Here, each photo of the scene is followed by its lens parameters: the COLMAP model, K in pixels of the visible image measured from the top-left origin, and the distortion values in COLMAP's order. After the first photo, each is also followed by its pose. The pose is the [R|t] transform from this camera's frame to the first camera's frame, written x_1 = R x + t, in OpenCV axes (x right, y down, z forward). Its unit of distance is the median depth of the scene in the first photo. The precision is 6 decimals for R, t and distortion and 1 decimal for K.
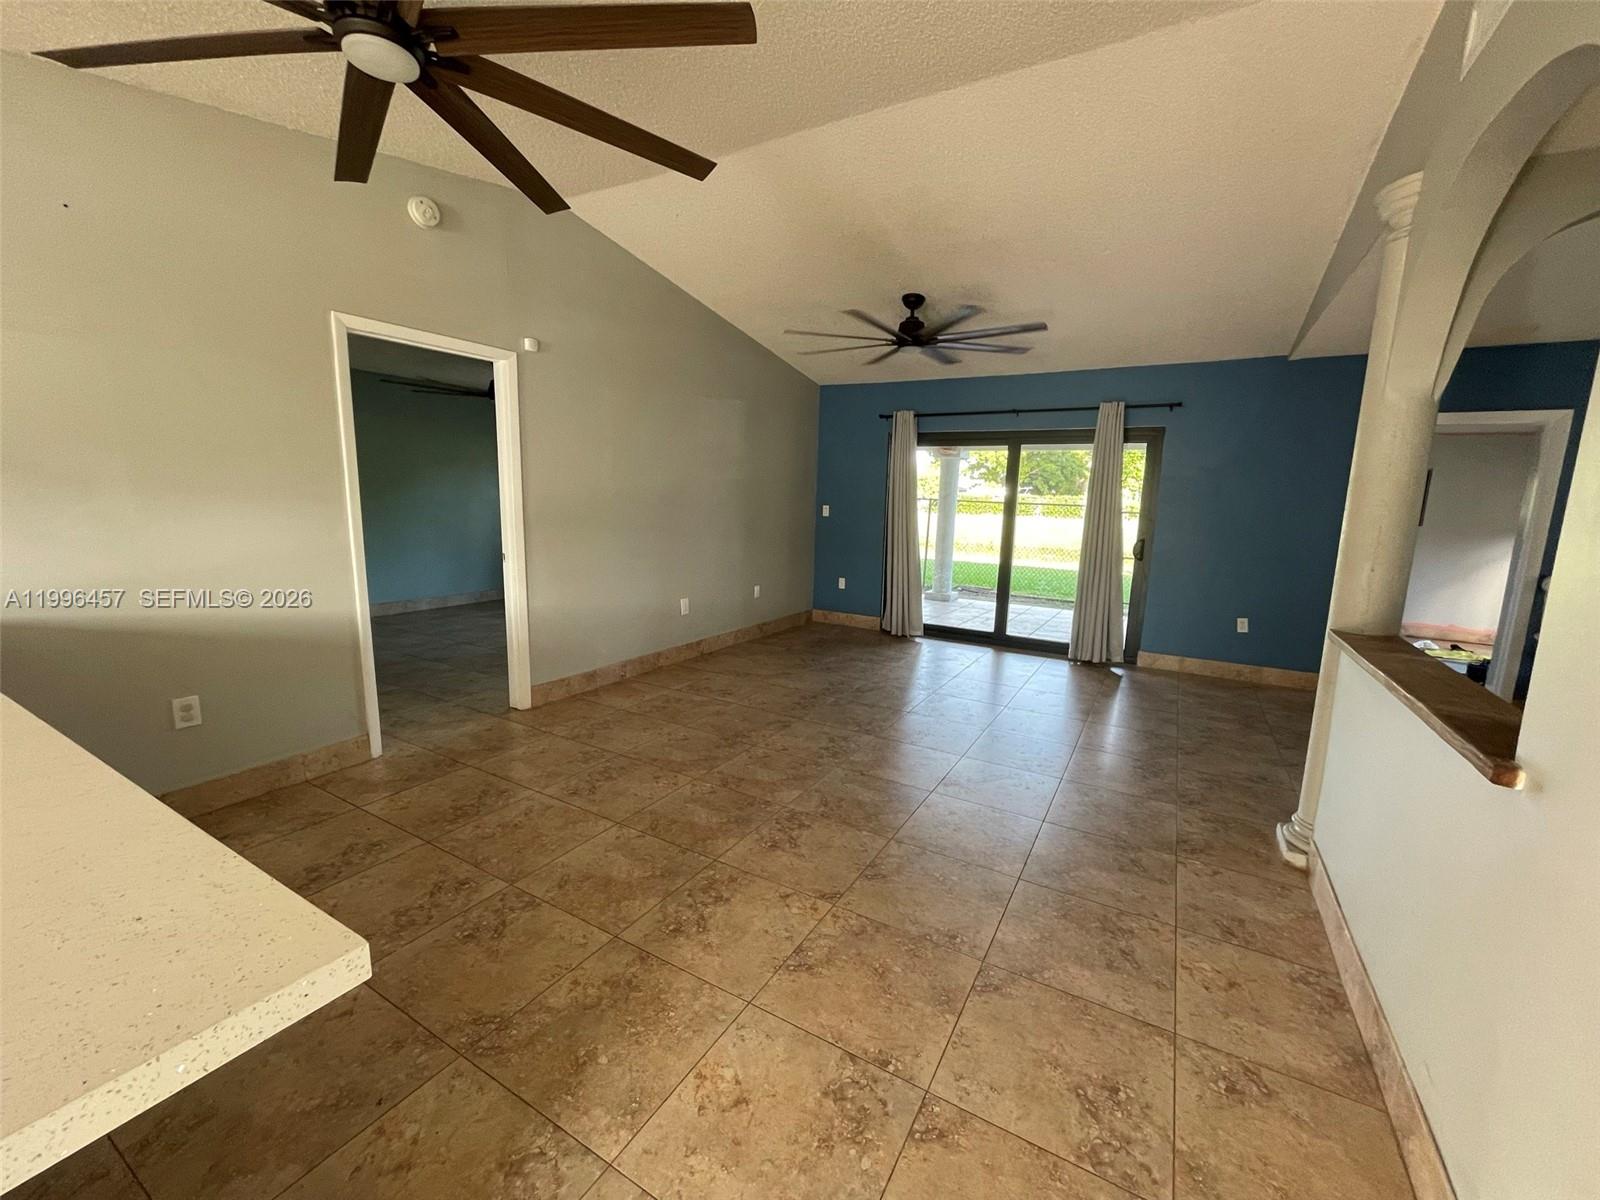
lens RADIAL K [[647.0, 0, 799.2], [0, 647.0, 596.7], [0, 0, 1]] dist [-0.000785, -0.000775]
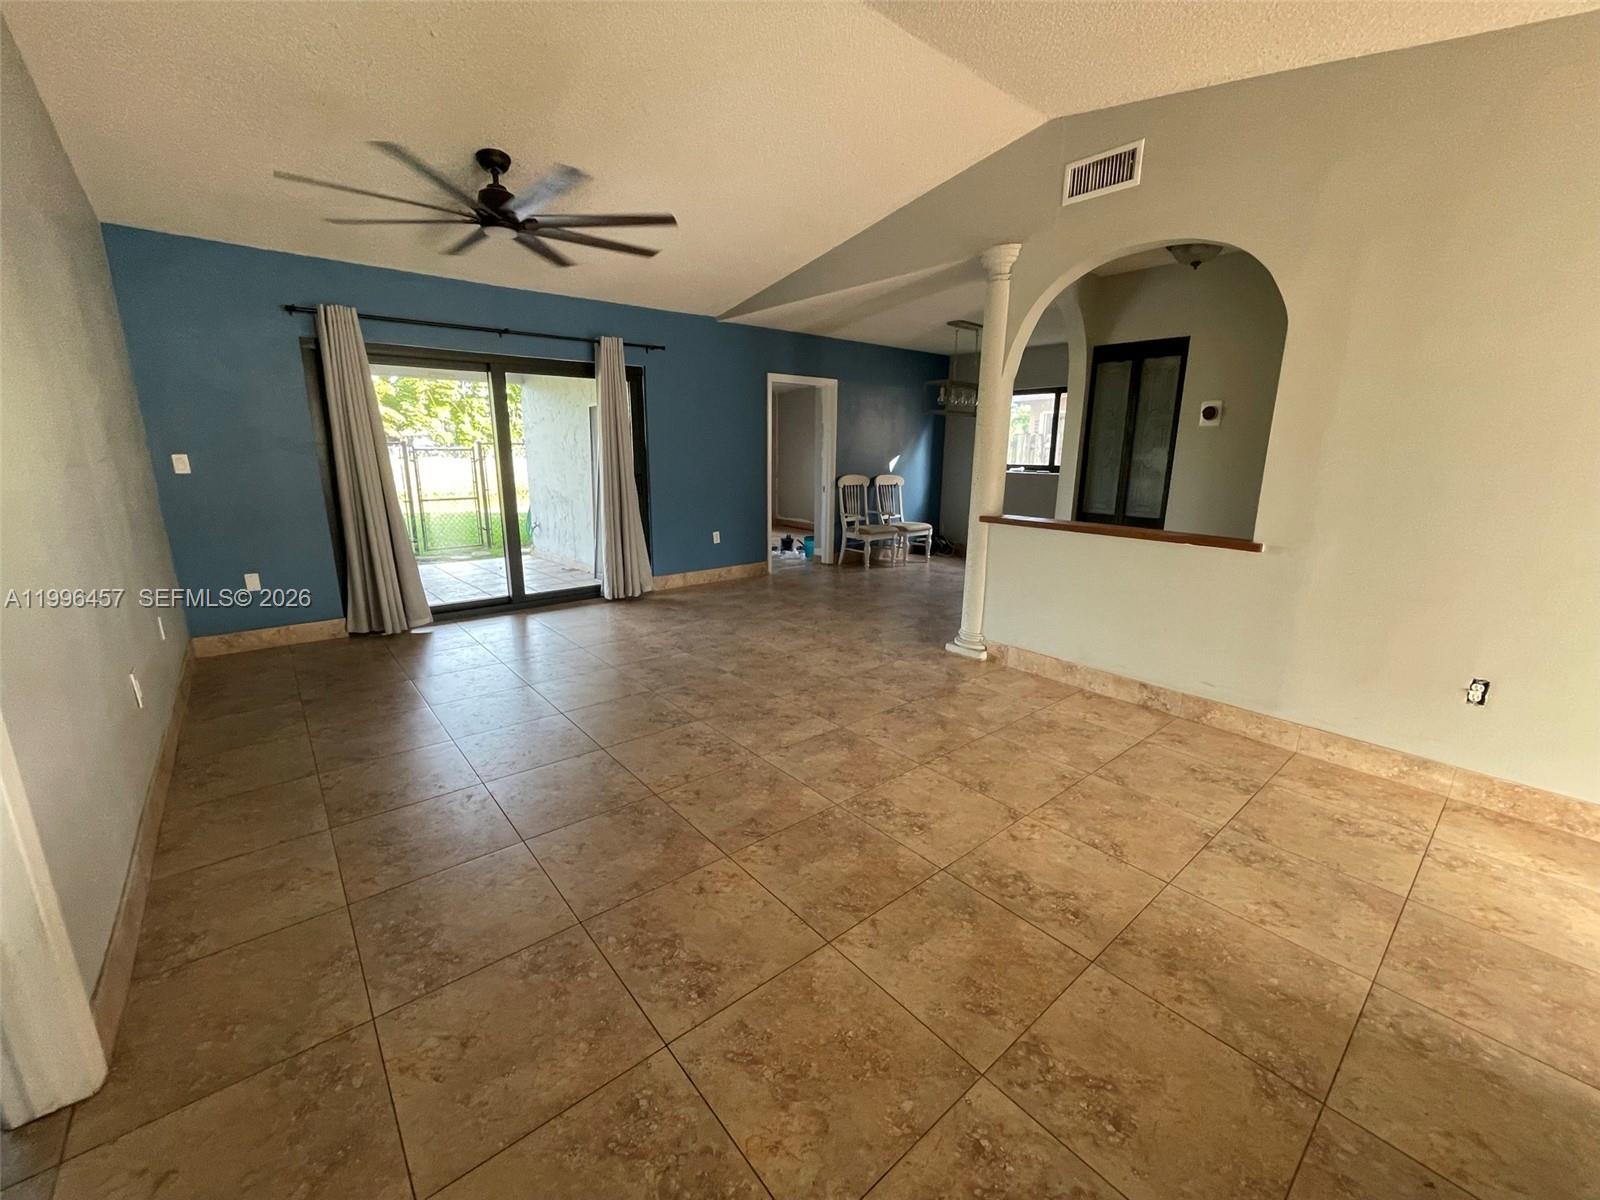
lens RADIAL K [[647.0, 0, 801.6], [0, 647.0, 597.5], [0, 0, 1]] dist [-0.000785, -0.000775]
pose [[0.338486, -0.241437, 0.909470, -0.433584], [0.147623, 0.968179, 0.202080, -0.073024], [-0.929319, 0.065857, 0.363357, 0.403951]]
